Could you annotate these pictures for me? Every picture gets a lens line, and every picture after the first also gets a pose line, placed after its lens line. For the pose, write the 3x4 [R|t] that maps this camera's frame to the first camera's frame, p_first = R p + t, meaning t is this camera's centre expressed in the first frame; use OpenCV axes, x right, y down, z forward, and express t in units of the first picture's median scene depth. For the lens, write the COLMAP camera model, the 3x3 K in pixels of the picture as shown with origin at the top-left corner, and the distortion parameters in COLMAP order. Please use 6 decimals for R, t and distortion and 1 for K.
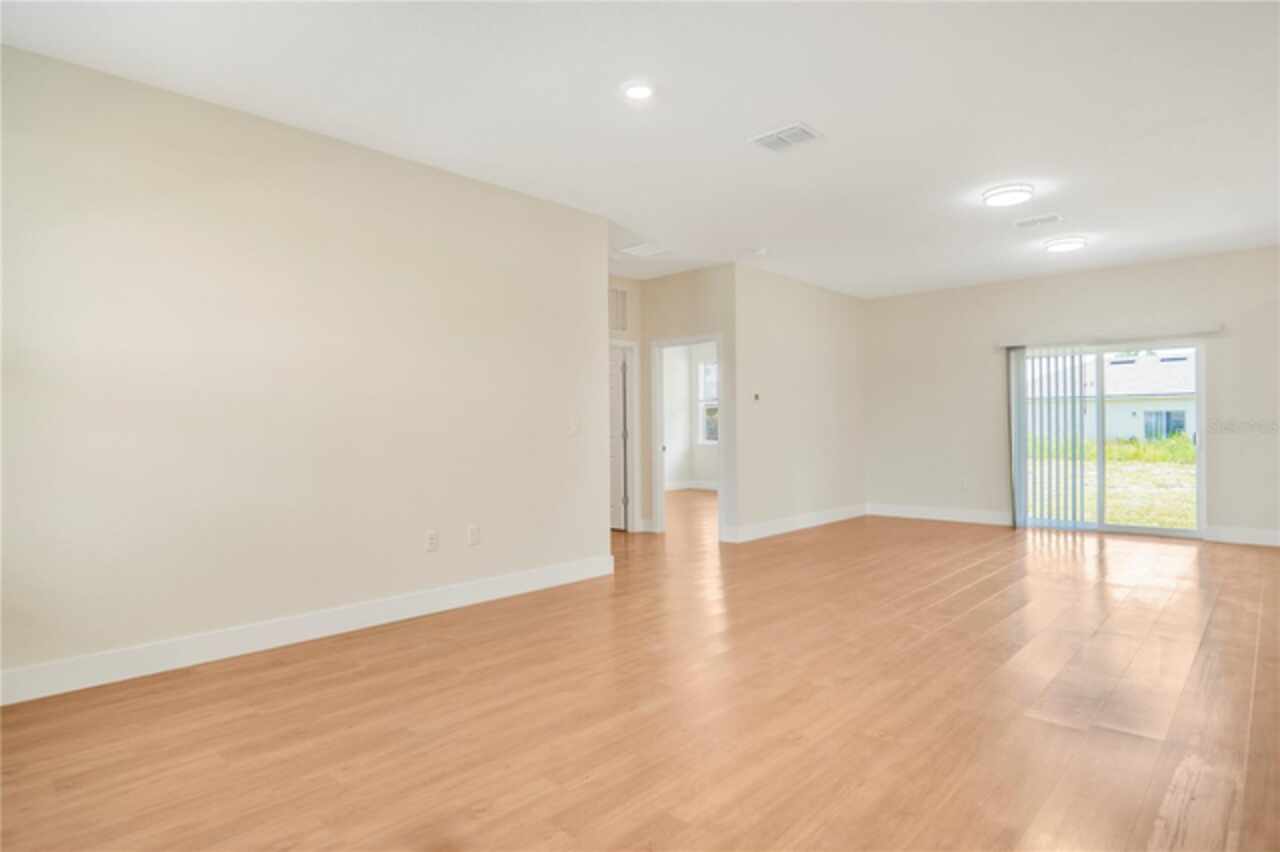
lens RADIAL K [[712.6, 0, 635.6], [0, 712.6, 431.5], [0, 0, 1]] dist [0.001110, 0.000234]
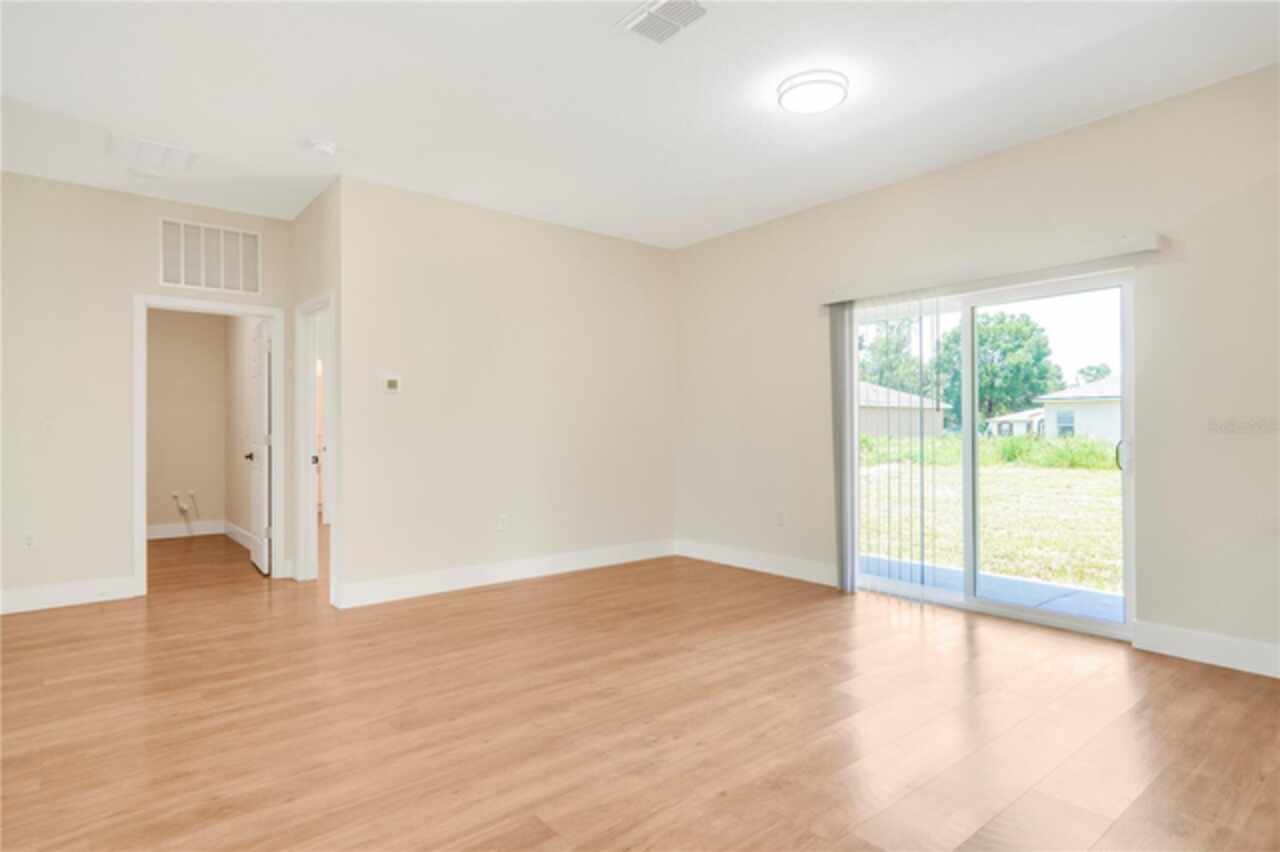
lens RADIAL K [[680.7, 0, 625.8], [0, 680.7, 427.4], [0, 0, 1]] dist [0.001214, 0.001298]
pose [[0.987657, 0.004345, -0.156570, 0.458010], [-0.005221, 0.999973, -0.005179, -0.006681], [0.156543, 0.005932, 0.987653, 0.398224]]
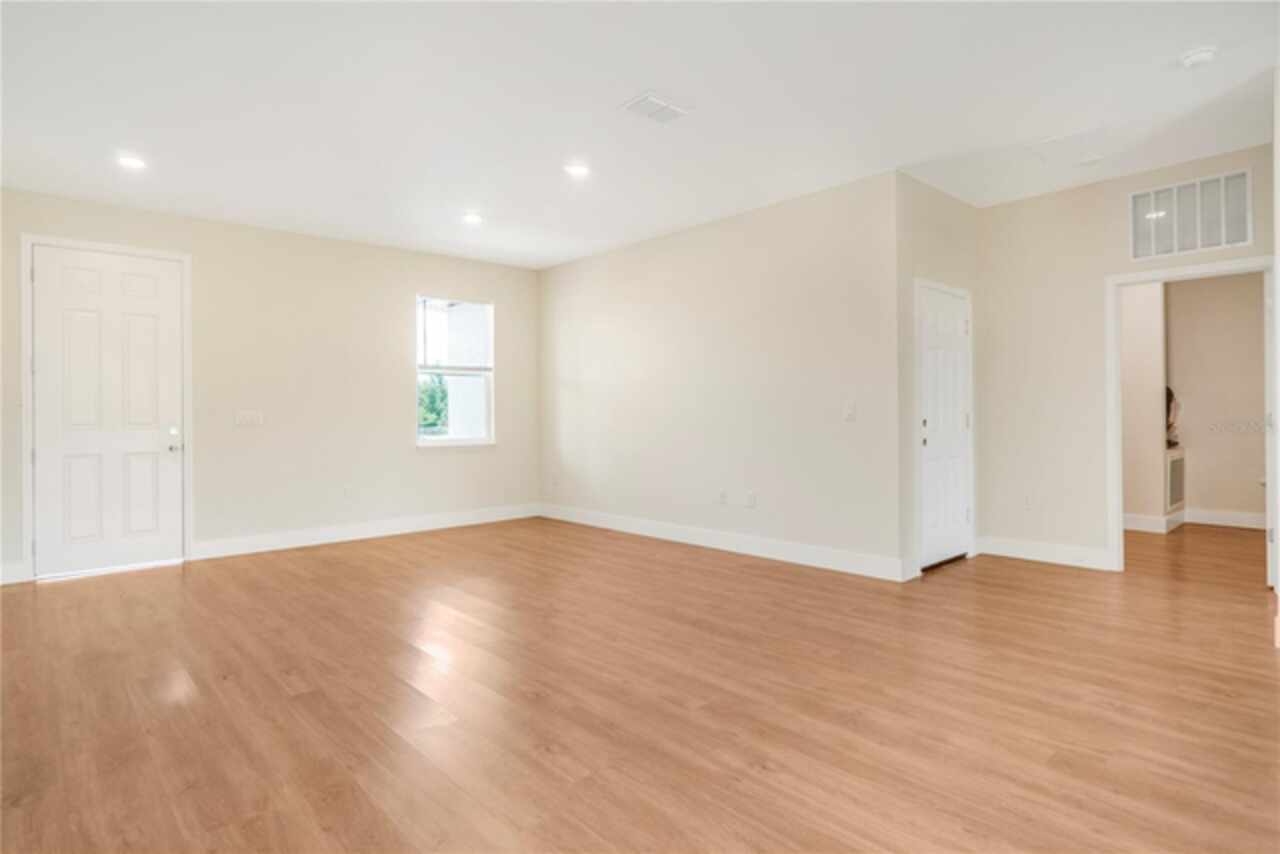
lens RADIAL K [[689.9, 0, 660.6], [0, 689.9, 412.8], [0, 0, 1]] dist [0.003169, 0.001262]
pose [[-0.103857, 0.007471, -0.994564, 0.603305], [0.009949, 0.999930, 0.006473, -0.009922], [0.994543, -0.009223, -0.103924, 0.584138]]
